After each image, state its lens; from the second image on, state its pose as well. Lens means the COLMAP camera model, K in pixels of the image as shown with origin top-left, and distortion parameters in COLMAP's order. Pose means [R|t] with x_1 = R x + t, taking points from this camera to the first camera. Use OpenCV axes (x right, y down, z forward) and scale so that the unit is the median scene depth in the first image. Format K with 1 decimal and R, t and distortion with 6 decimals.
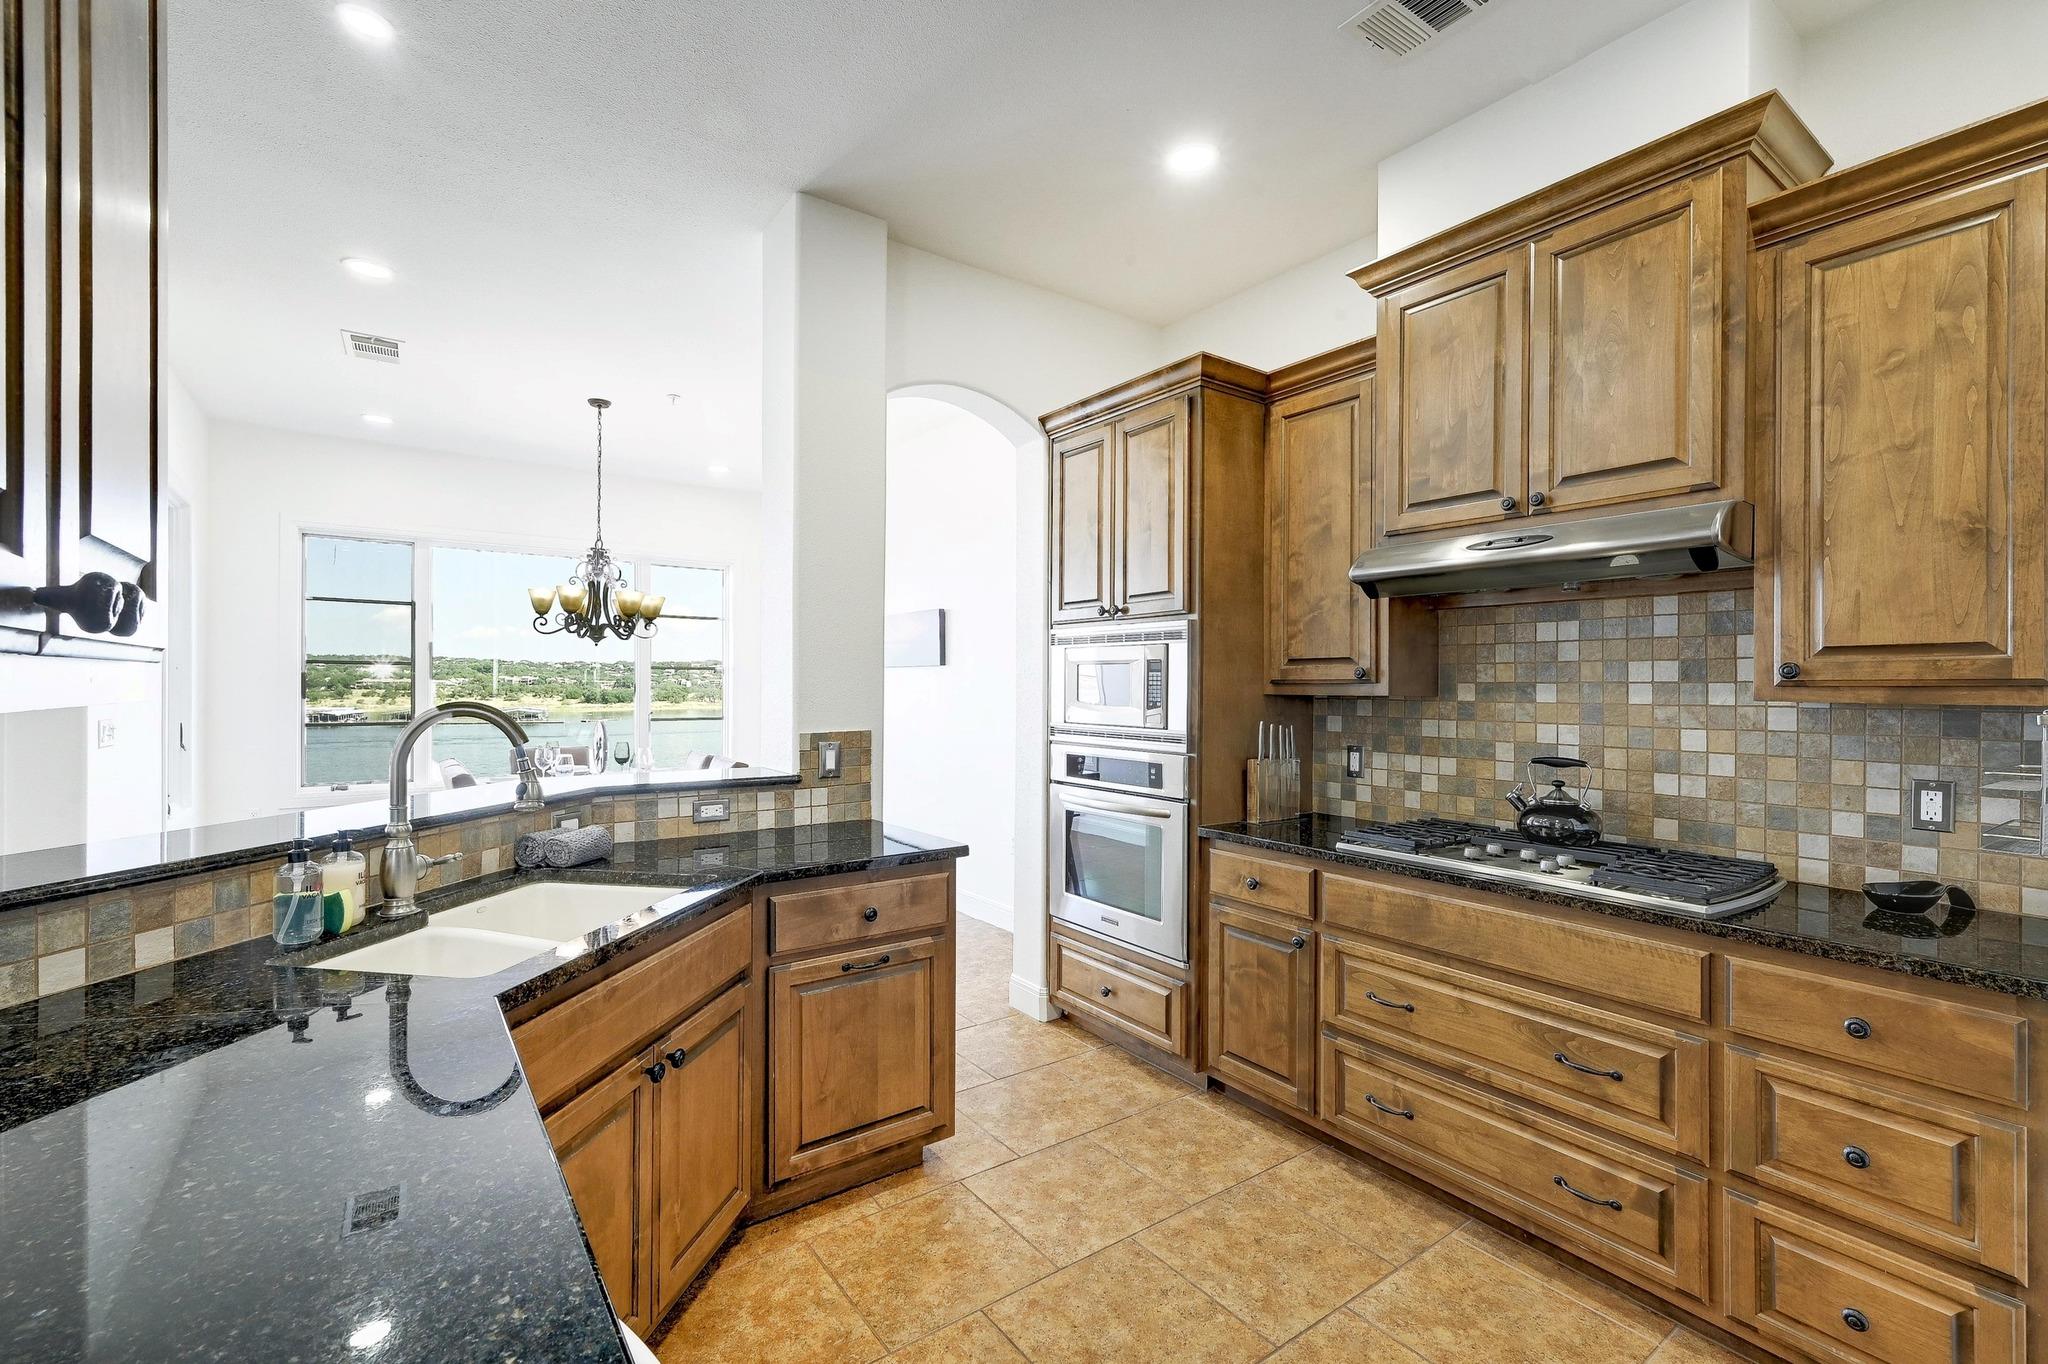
lens RADIAL K [[887.6, 0, 1012.0], [0, 887.6, 696.3], [0, 0, 1]] dist [-0.000292, -0.001716]
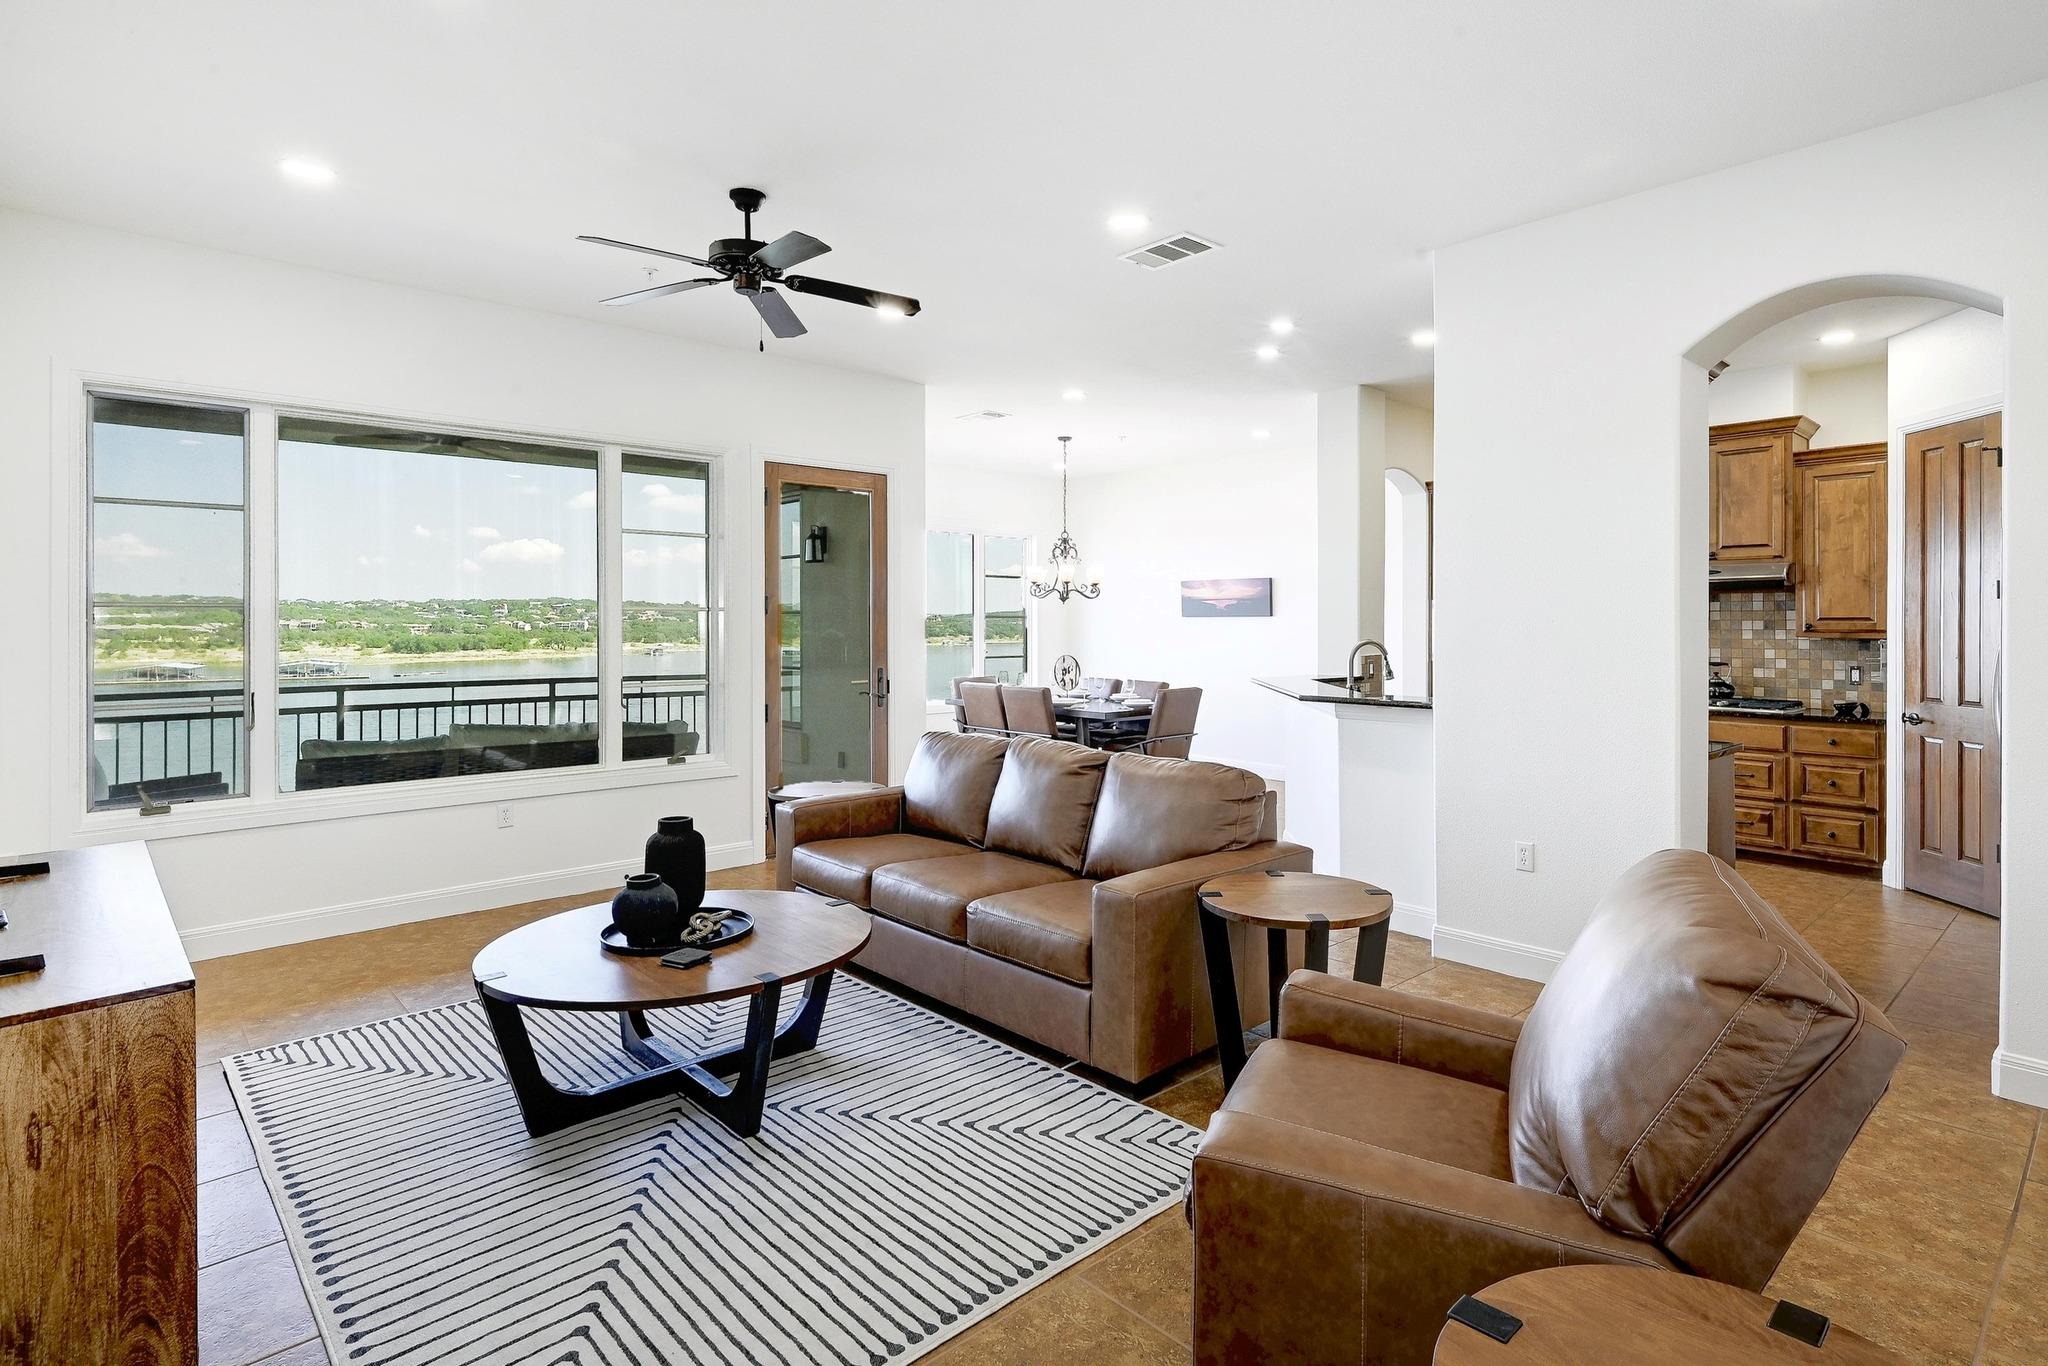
lens RADIAL K [[1071.1, 0, 1043.1], [0, 1071.1, 640.1], [0, 0, 1]] dist [-0.014772, 0.002135]
pose [[0.991876, -0.006164, 0.127059, -1.842628], [0.006185, 0.999981, 0.000227, -0.000759], [-0.127058, 0.000561, 0.991895, -1.913223]]
